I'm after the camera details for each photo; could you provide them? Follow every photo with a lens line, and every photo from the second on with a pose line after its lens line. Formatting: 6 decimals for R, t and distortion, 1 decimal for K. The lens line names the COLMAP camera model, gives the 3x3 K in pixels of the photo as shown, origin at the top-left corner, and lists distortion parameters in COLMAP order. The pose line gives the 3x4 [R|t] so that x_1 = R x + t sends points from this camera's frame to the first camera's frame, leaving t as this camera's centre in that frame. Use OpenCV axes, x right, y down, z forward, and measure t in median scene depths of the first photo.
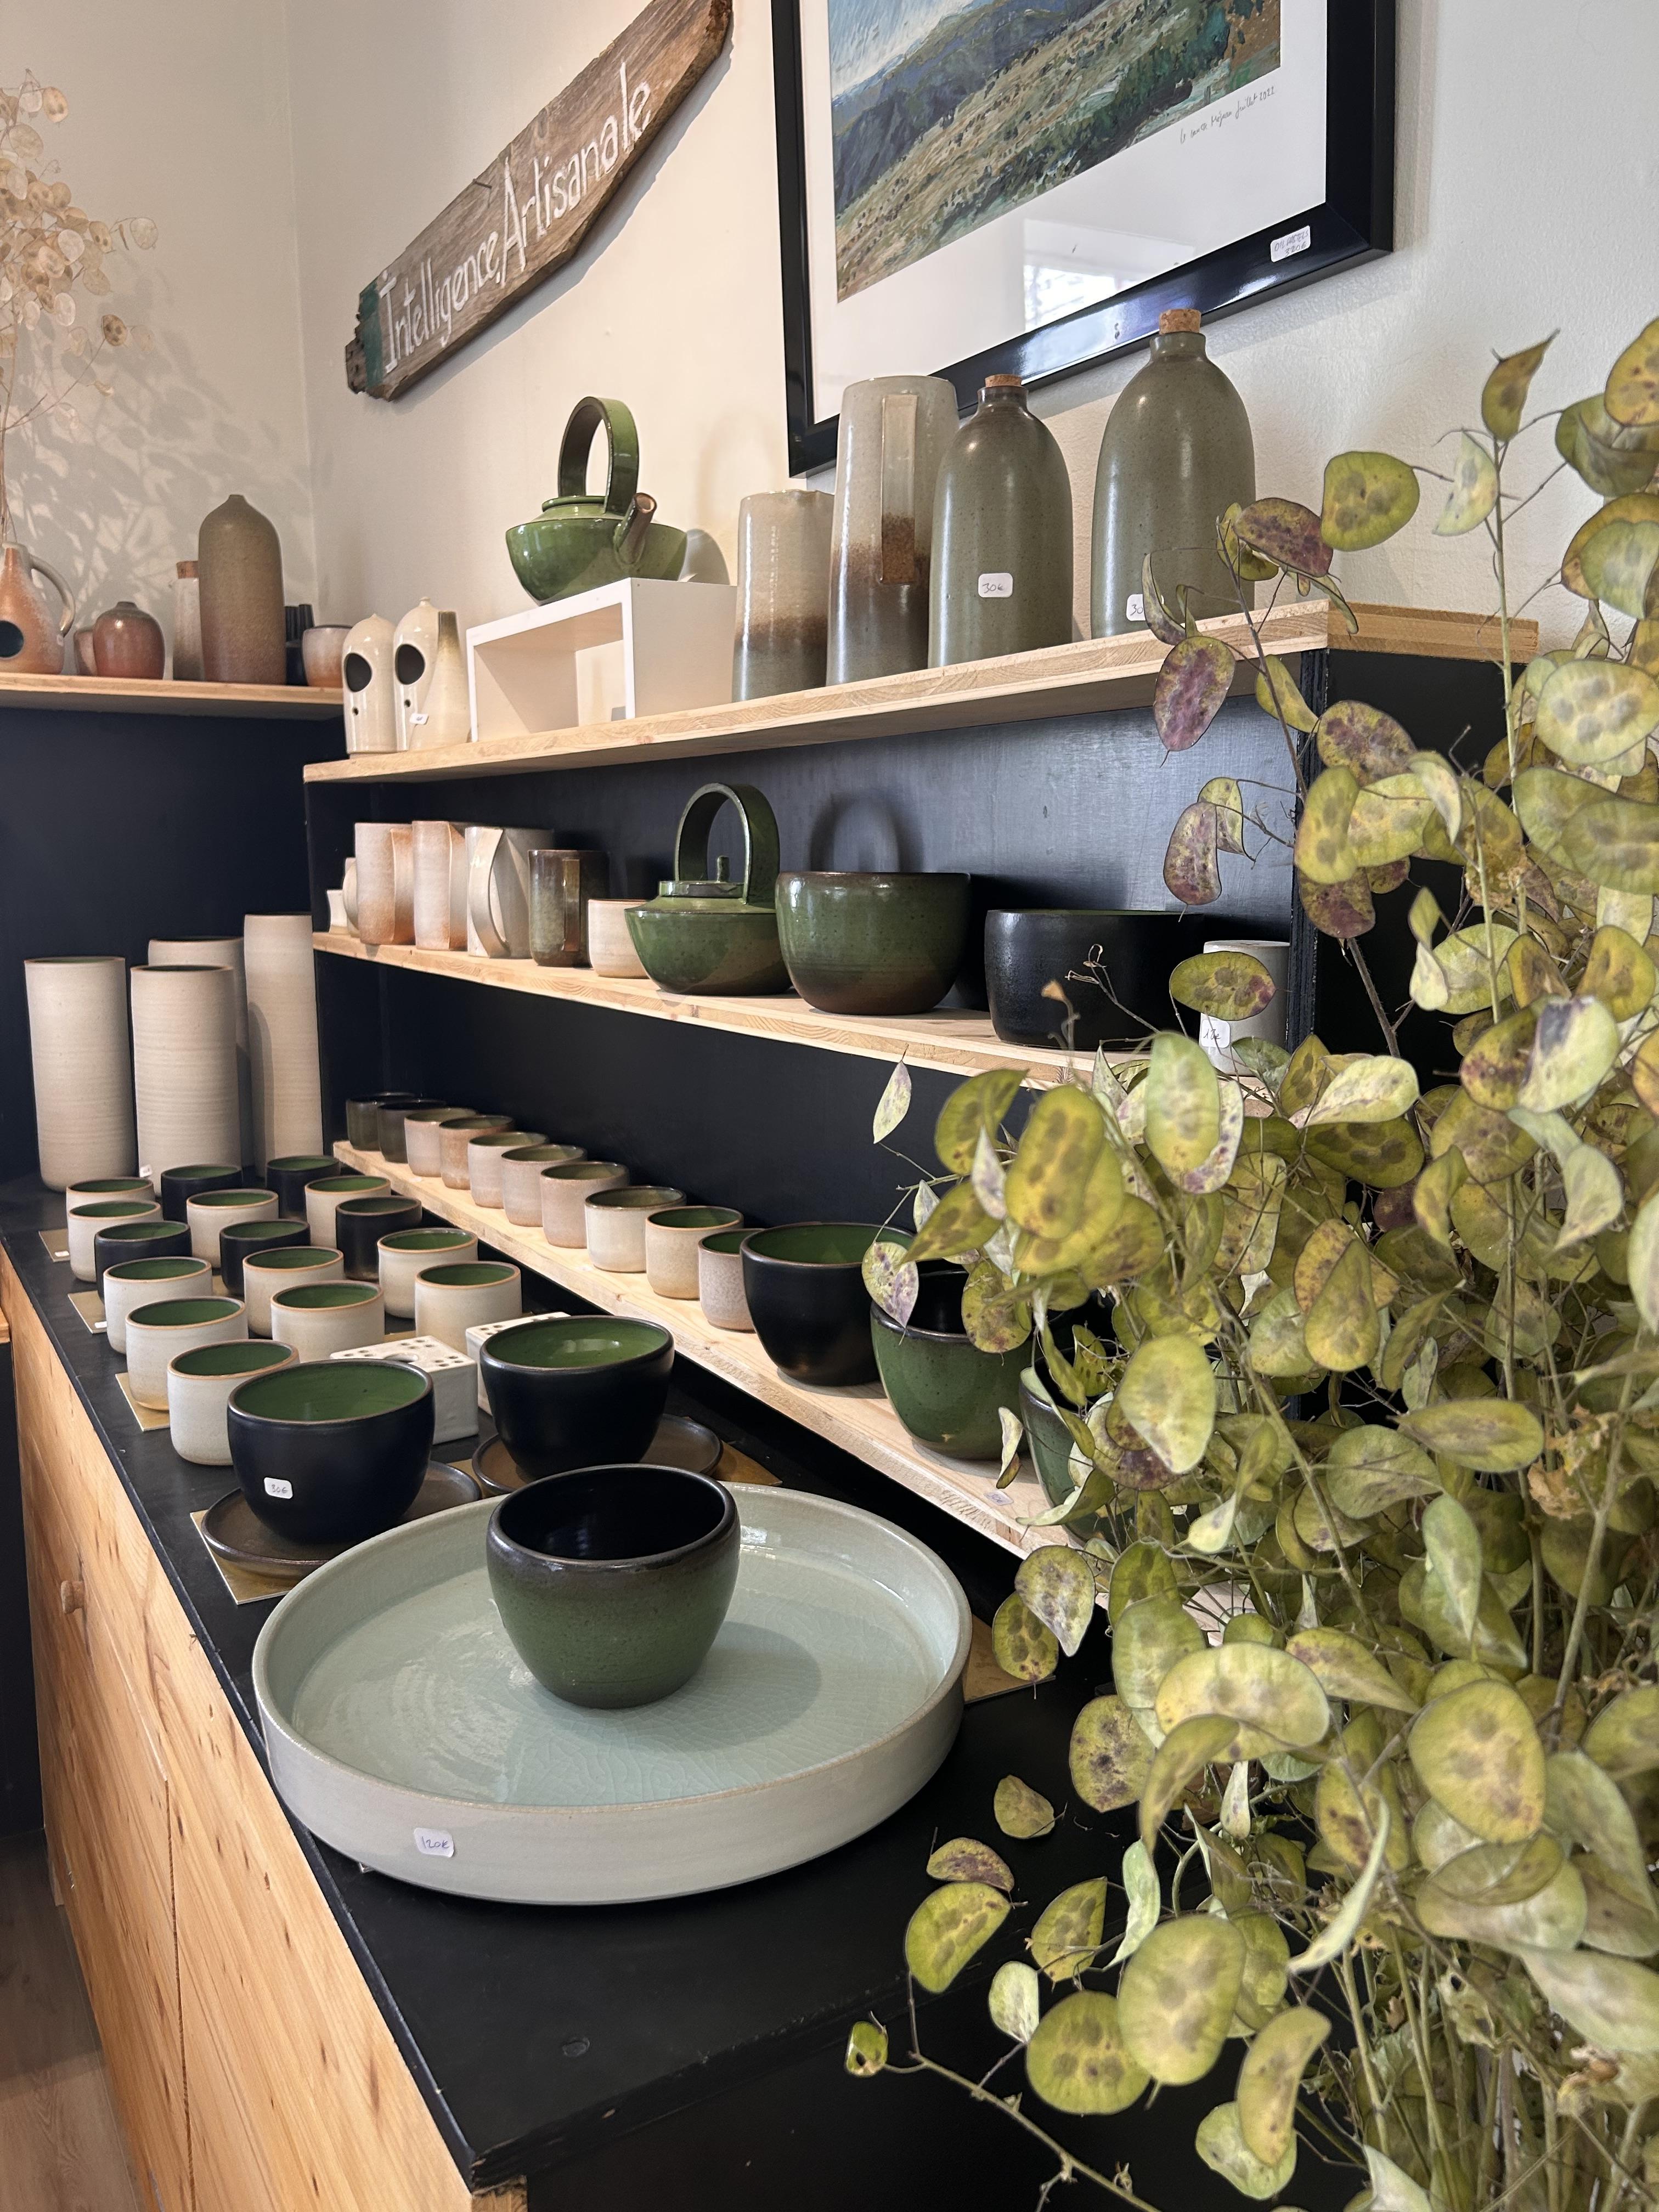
lens RADIAL K [[1672.6, 0, 823.6], [0, 1672.6, 1102.0], [0, 0, 1]] dist [0.040195, -0.032273]
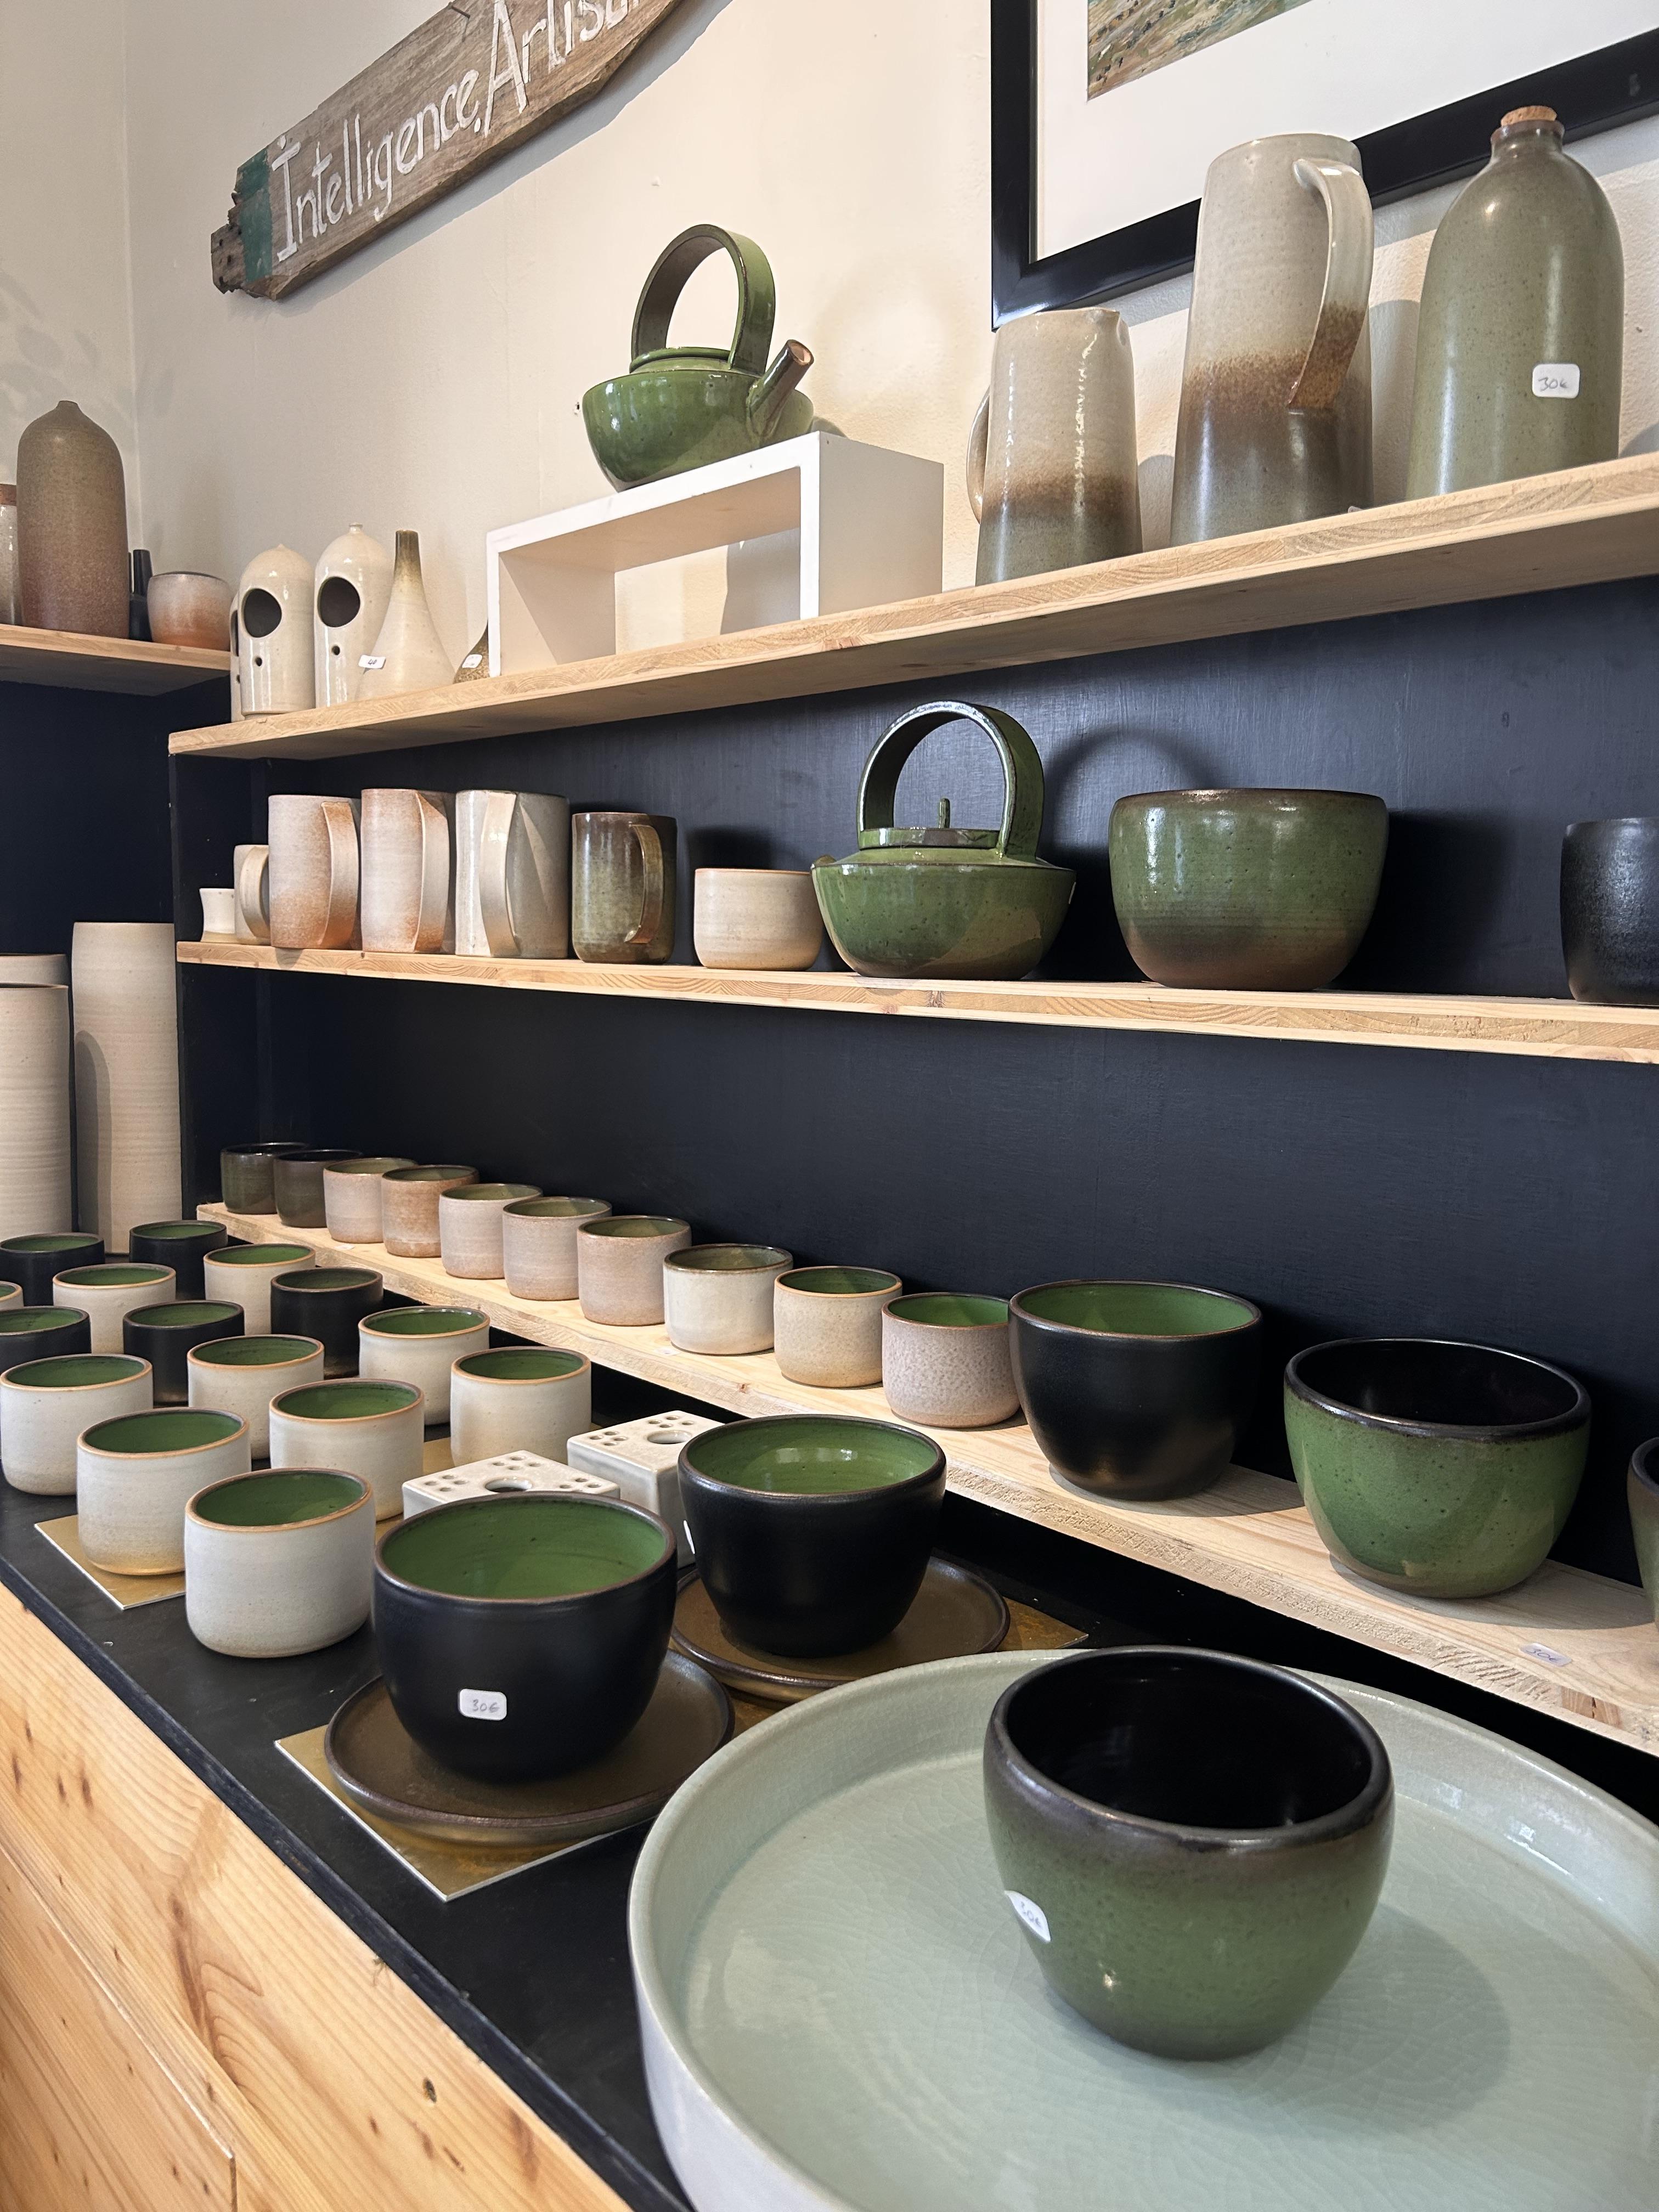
lens RADIAL K [[1672.6, 0, 829.8], [0, 1672.6, 1107.6], [0, 0, 1]] dist [0.040195, -0.032273]
pose [[0.981775, -0.004290, 0.190001, -0.184521], [0.011910, 0.999169, -0.038983, 0.015679], [-0.189676, 0.040535, 0.981010, 0.193007]]
